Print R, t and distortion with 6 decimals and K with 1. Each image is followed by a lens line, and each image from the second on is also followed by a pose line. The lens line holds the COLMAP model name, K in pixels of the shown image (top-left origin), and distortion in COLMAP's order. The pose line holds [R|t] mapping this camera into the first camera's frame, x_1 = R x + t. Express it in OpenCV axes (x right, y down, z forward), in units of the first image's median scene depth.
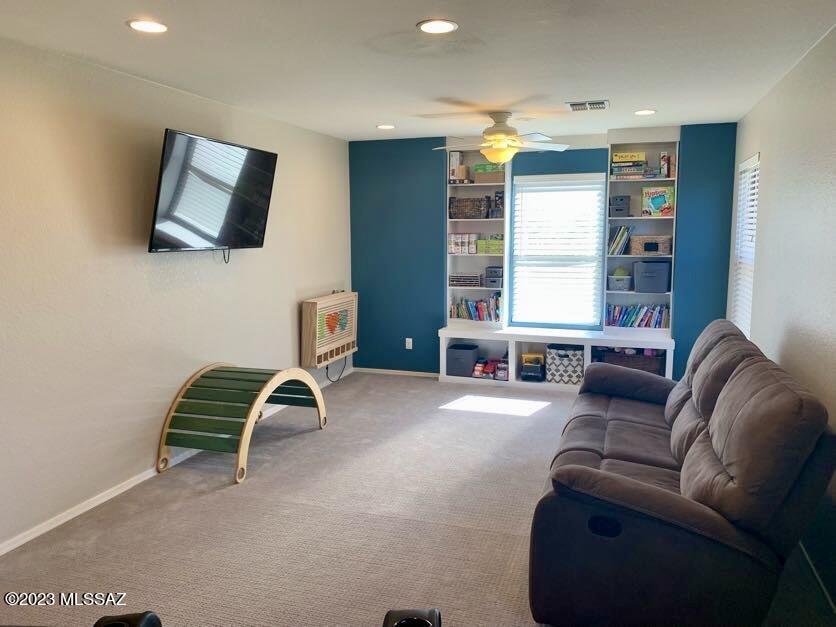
lens RADIAL K [[634.9, 0, 420.0], [0, 634.9, 311.2], [0, 0, 1]] dist [0.056764, -0.076495]
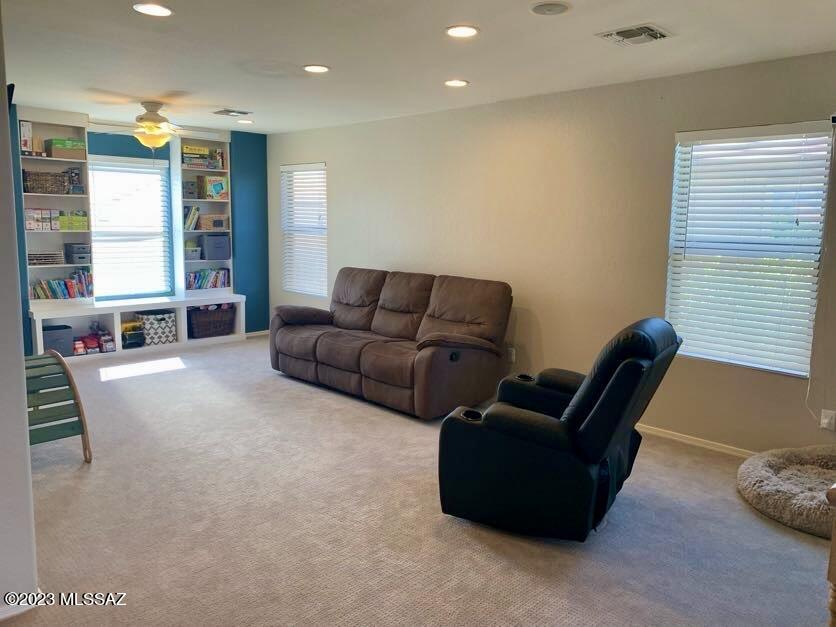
lens RADIAL K [[634.9, 0, 423.4], [0, 634.9, 312.8], [0, 0, 1]] dist [0.056764, -0.076495]
pose [[0.444942, -0.120480, 0.887418, -0.579177], [0.100553, 0.991364, 0.084176, 0.009186], [-0.889896, 0.051779, 0.453214, 0.065647]]
